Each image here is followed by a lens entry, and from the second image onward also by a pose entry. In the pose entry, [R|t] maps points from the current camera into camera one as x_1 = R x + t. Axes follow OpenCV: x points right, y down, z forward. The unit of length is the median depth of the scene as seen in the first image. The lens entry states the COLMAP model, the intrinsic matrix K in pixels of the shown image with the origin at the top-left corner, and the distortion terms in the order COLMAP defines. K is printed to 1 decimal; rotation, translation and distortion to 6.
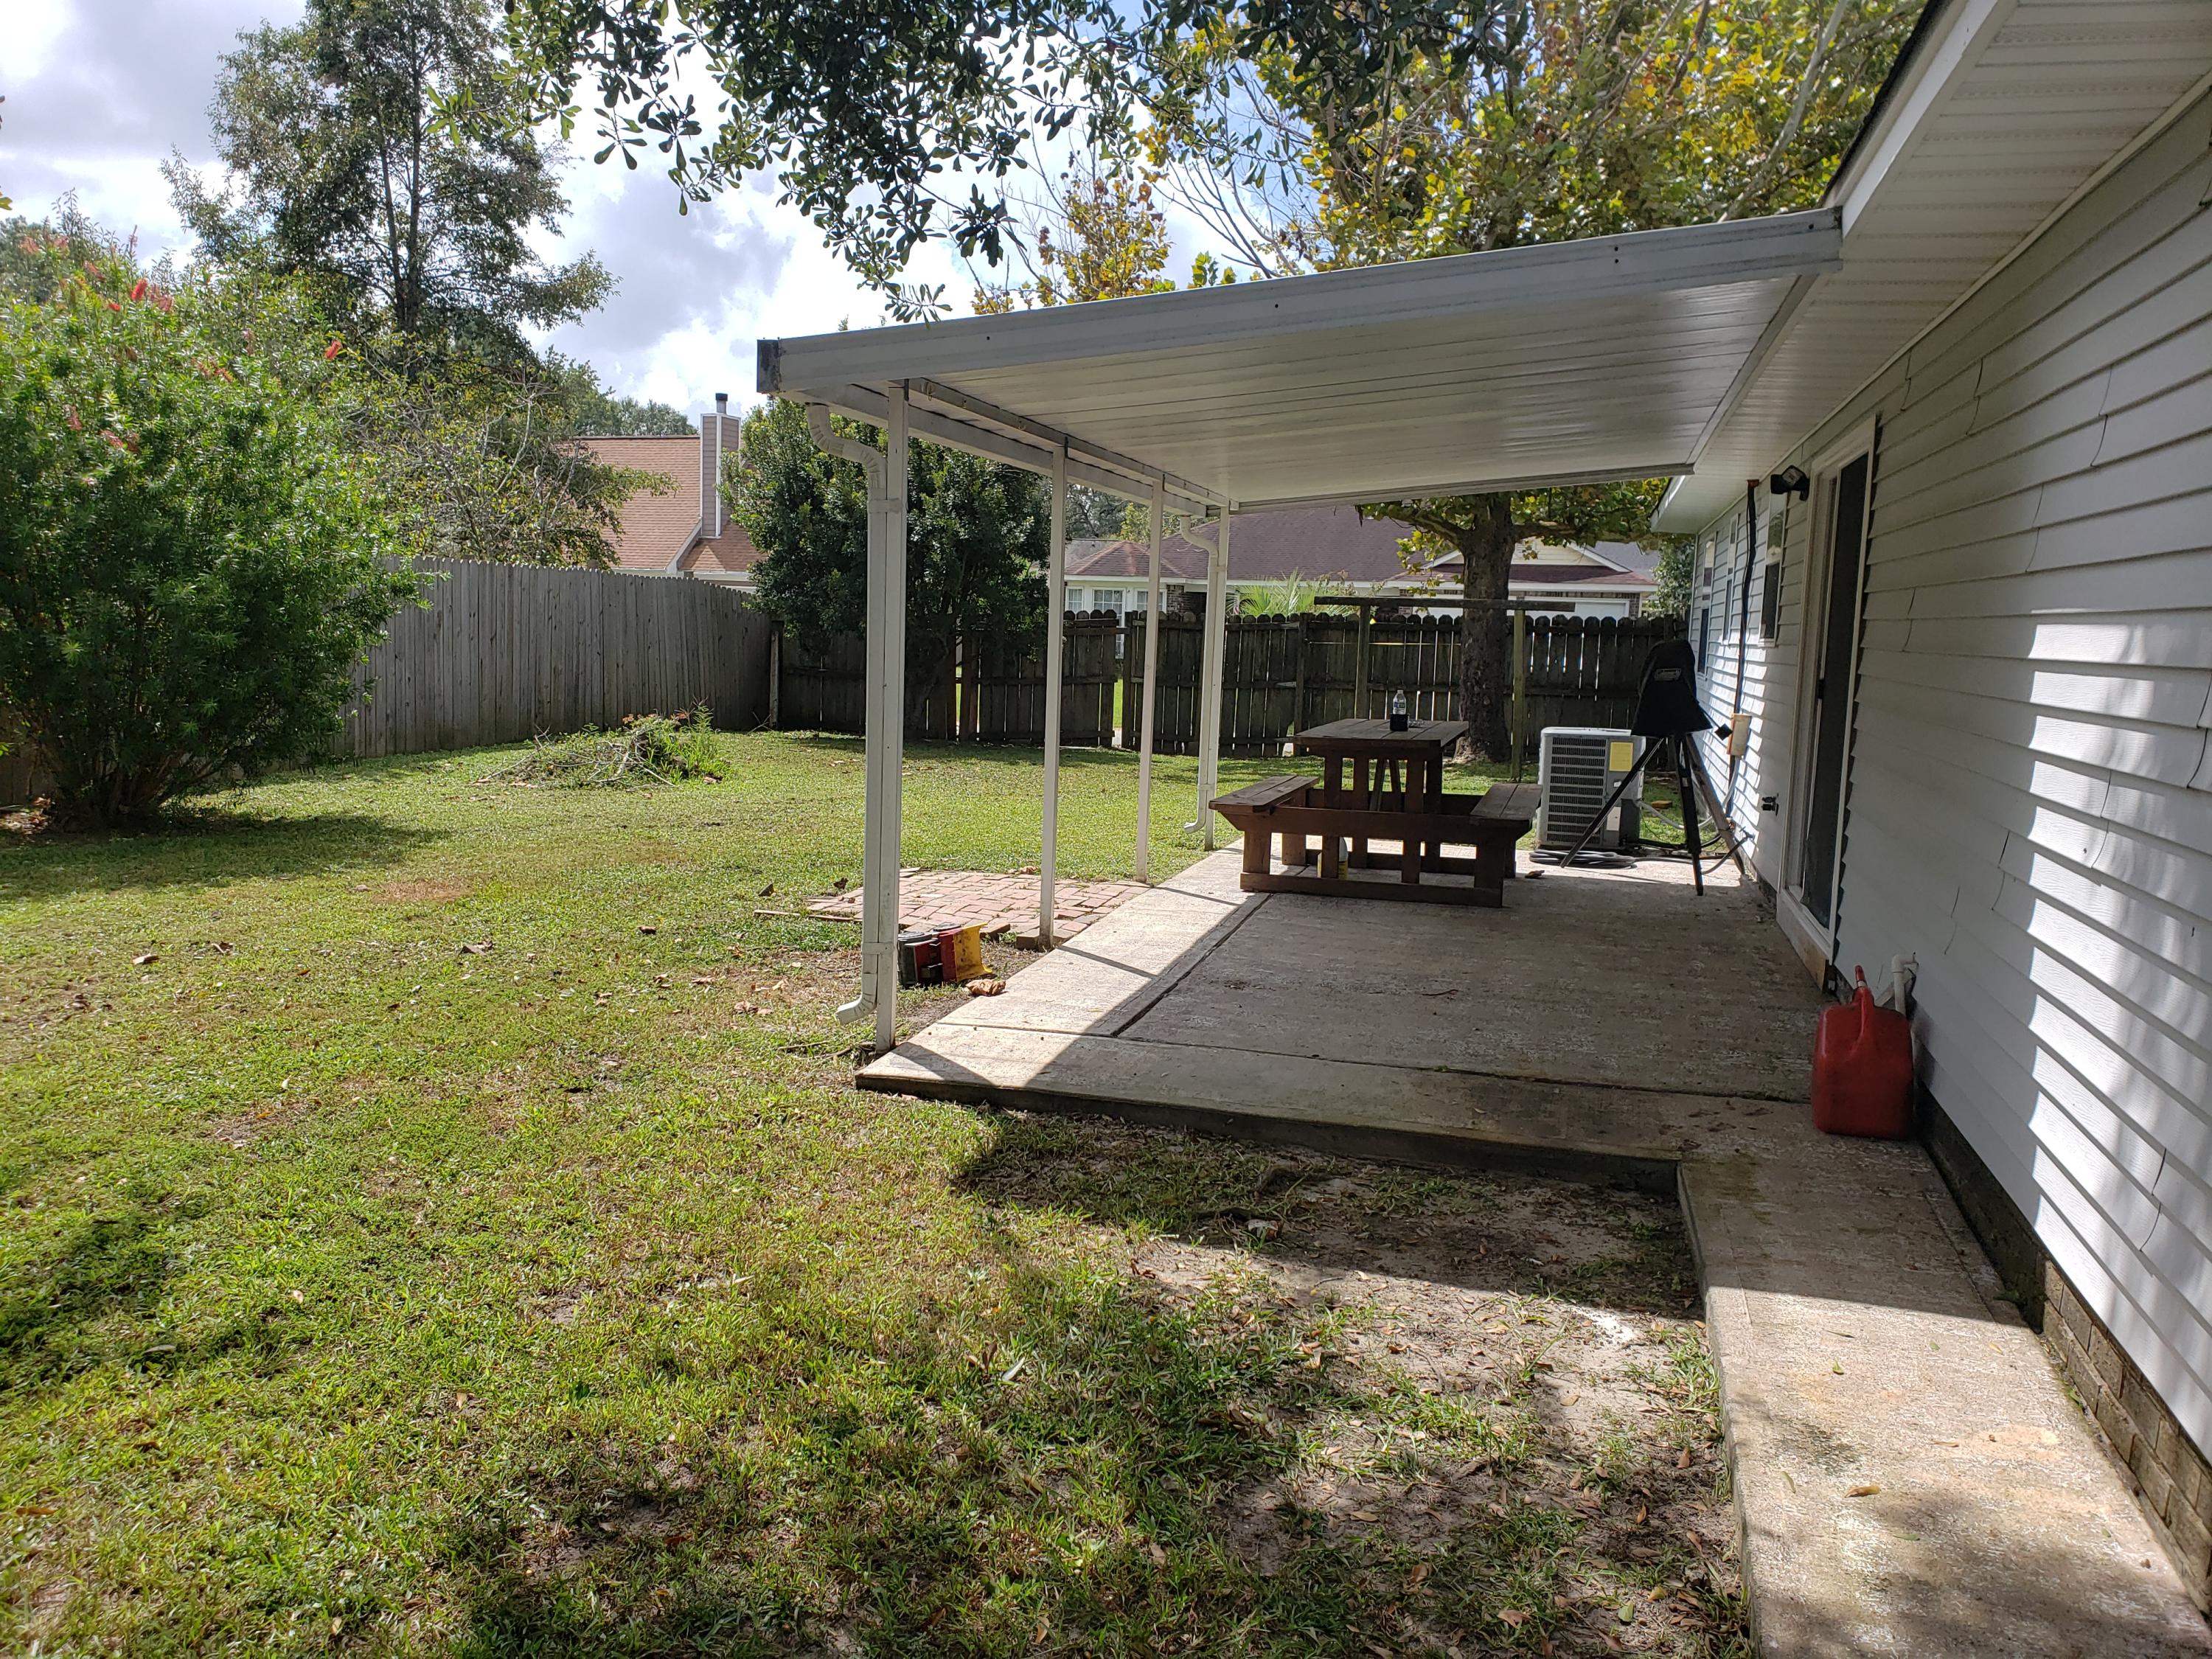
lens RADIAL K [[1728.3, 0, 1041.0], [0, 1728.3, 829.7], [0, 0, 1]] dist [0.051997, -0.081385]
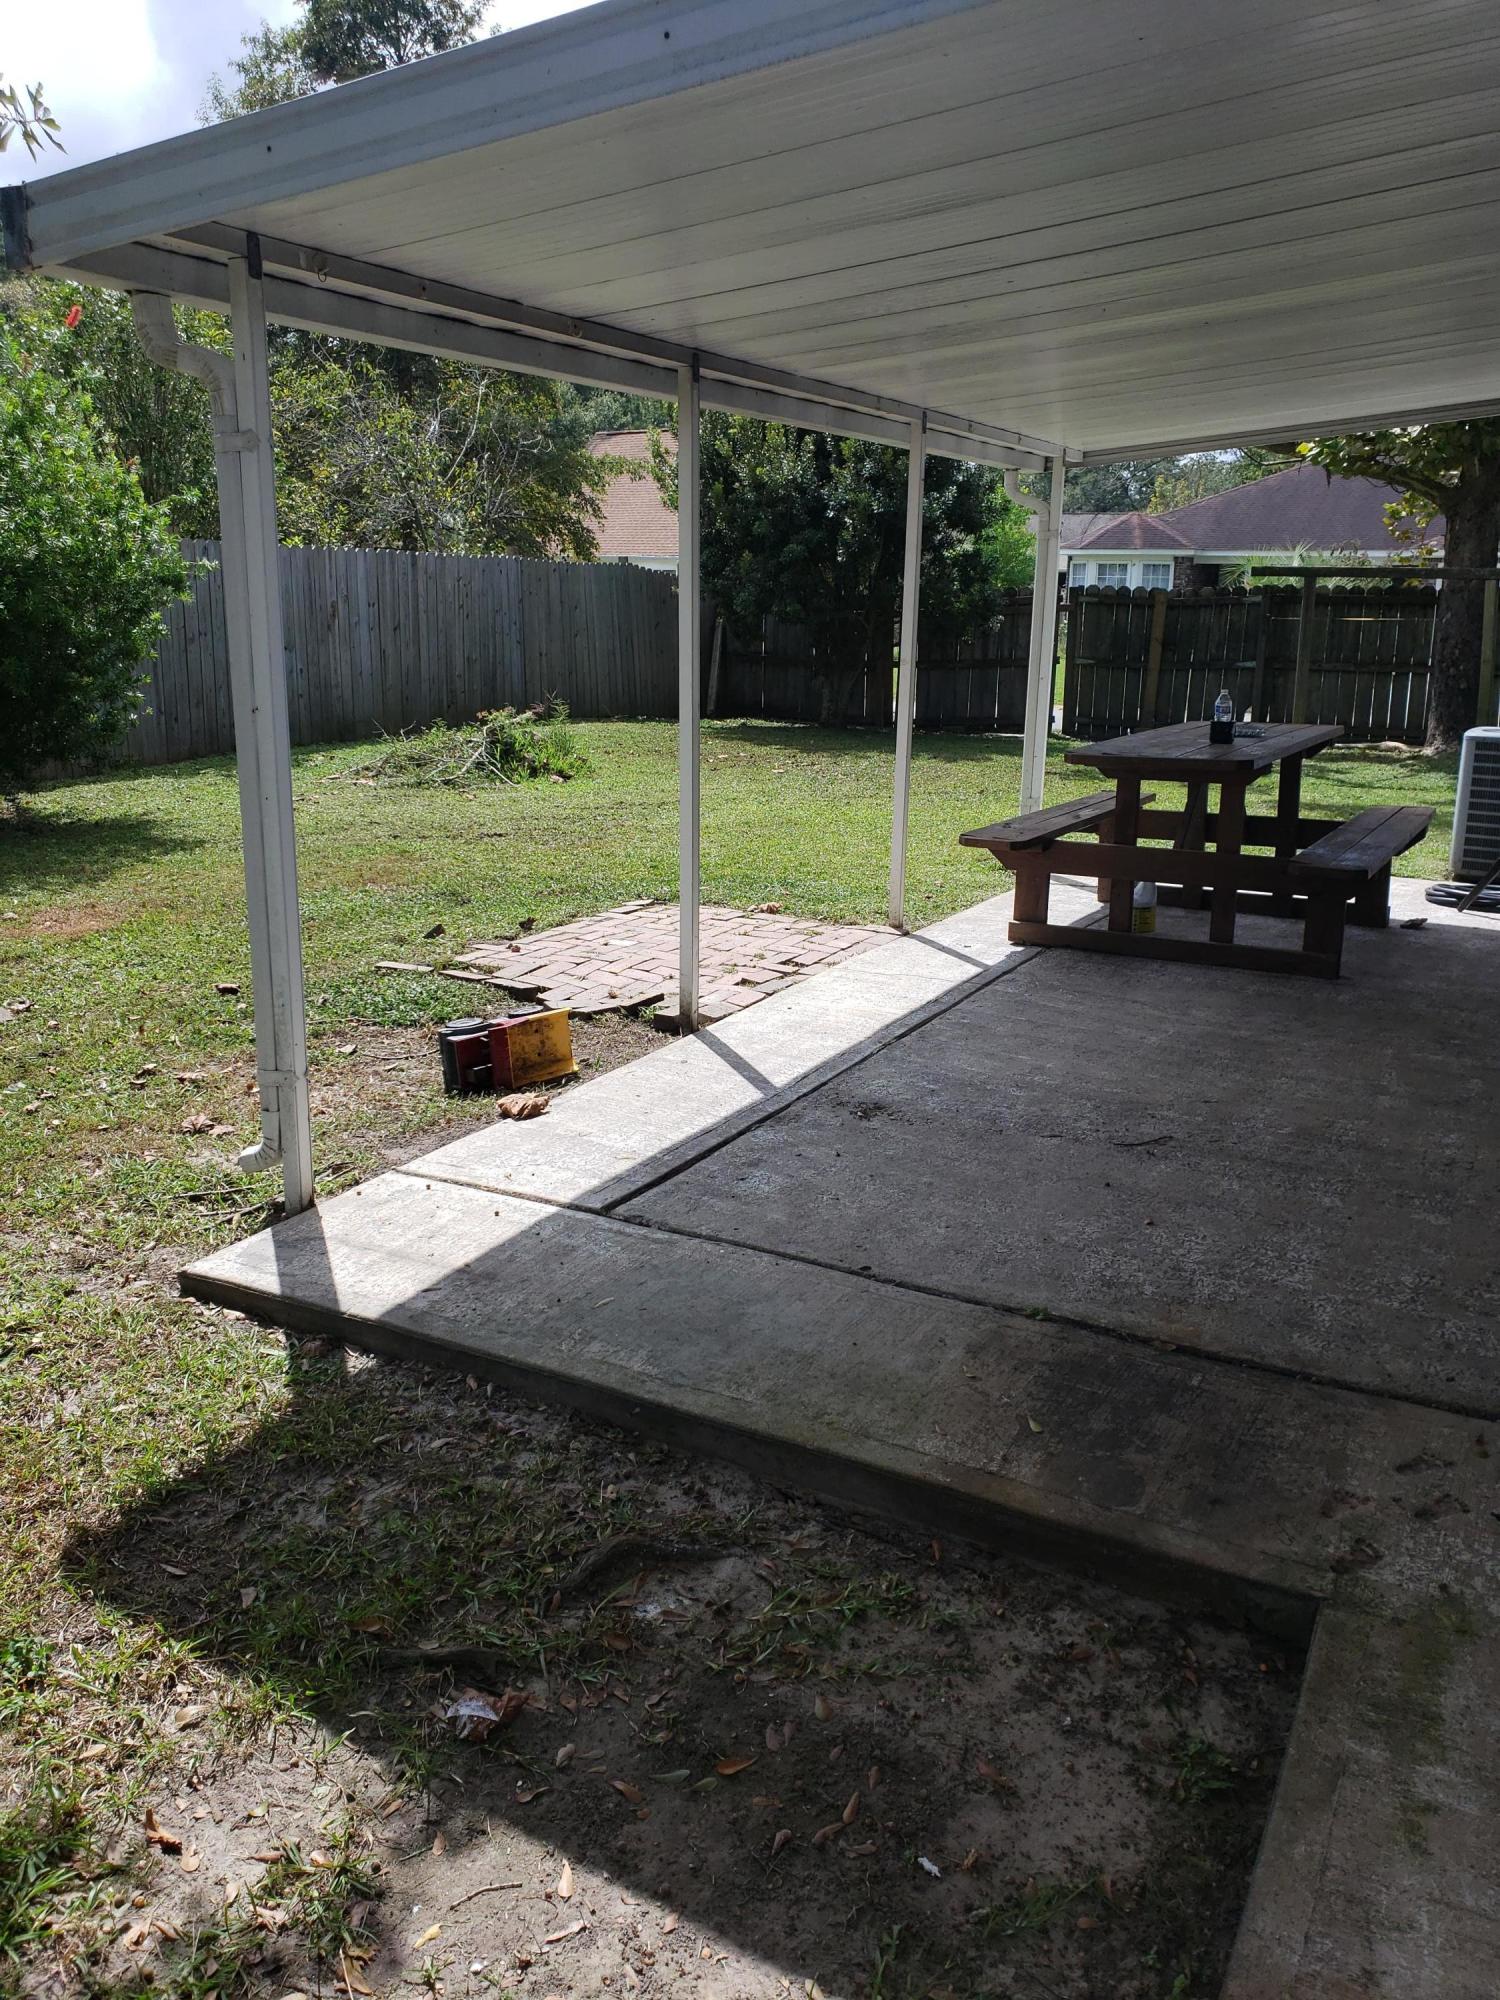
lens RADIAL K [[1562.6, 0, 758.3], [0, 1562.6, 970.1], [0, 0, 1]] dist [0.051997, -0.081385]
pose [[0.978695, 0.031697, -0.202860, 0.154230], [-0.008836, 0.993599, 0.112623, -0.034623], [0.205131, -0.108431, 0.972710, 0.267017]]
